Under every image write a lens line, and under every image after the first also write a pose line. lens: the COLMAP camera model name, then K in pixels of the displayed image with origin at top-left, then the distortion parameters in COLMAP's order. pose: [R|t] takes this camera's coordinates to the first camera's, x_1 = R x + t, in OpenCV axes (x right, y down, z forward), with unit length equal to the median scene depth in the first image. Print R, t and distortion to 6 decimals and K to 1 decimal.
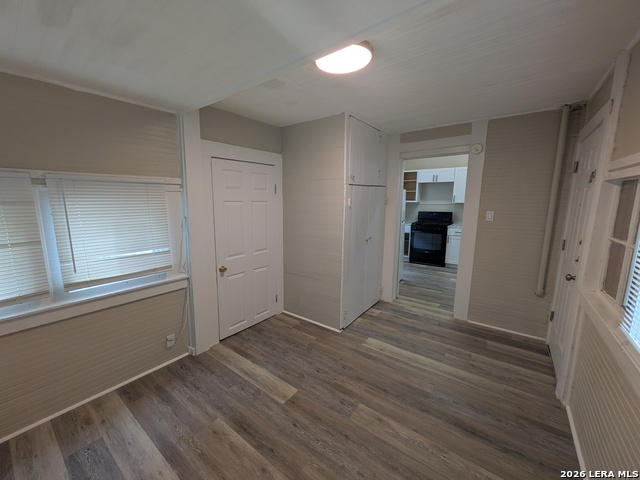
lens RADIAL K [[254.6, 0, 317.7], [0, 254.6, 239.6], [0, 0, 1]] dist [-0.000947, -0.000364]
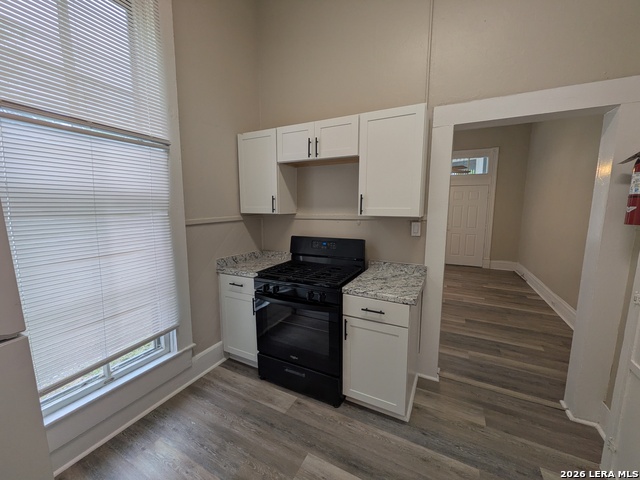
lens RADIAL K [[254.6, 0, 317.7], [0, 254.6, 239.6], [0, 0, 1]] dist [-0.000947, -0.000364]
pose [[0.987688, -0.027925, 0.153921, 0.417783], [0.032219, 0.999156, -0.025472, -0.103869], [-0.153080, 0.030117, 0.987755, 0.661096]]
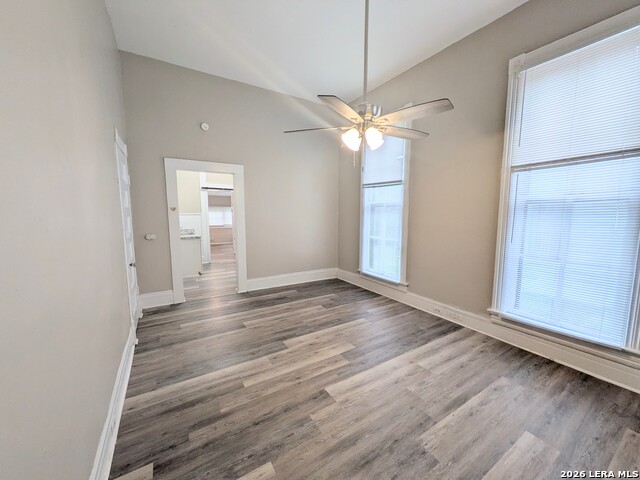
lens RADIAL K [[254.6, 0, 317.7], [0, 254.6, 239.6], [0, 0, 1]] dist [-0.000947, -0.000364]
pose [[-0.369010, 0.095370, -0.924519, 1.288825], [-0.151903, 0.975157, 0.161224, -0.225155], [0.916928, 0.199931, -0.345356, 1.504161]]
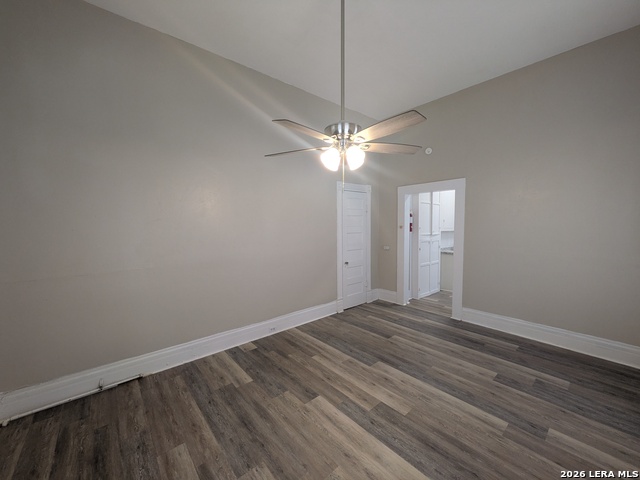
lens RADIAL K [[254.6, 0, 317.7], [0, 254.6, 239.6], [0, 0, 1]] dist [-0.000947, -0.000364]
pose [[-0.975109, -0.014593, 0.221244, 0.879632], [0.033837, 0.976349, 0.213536, -0.283218], [-0.219127, 0.215707, -0.951553, 1.761056]]
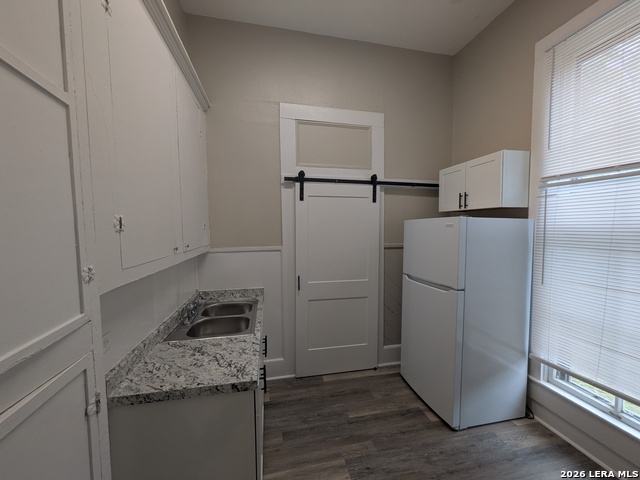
lens RADIAL K [[254.6, 0, 317.7], [0, 254.6, 239.6], [0, 0, 1]] dist [-0.000947, -0.000364]
pose [[-0.663824, 0.037163, -0.746965, 0.658782], [-0.117247, 0.981244, 0.153016, -0.159172], [0.738641, 0.189155, -0.647016, 0.891892]]
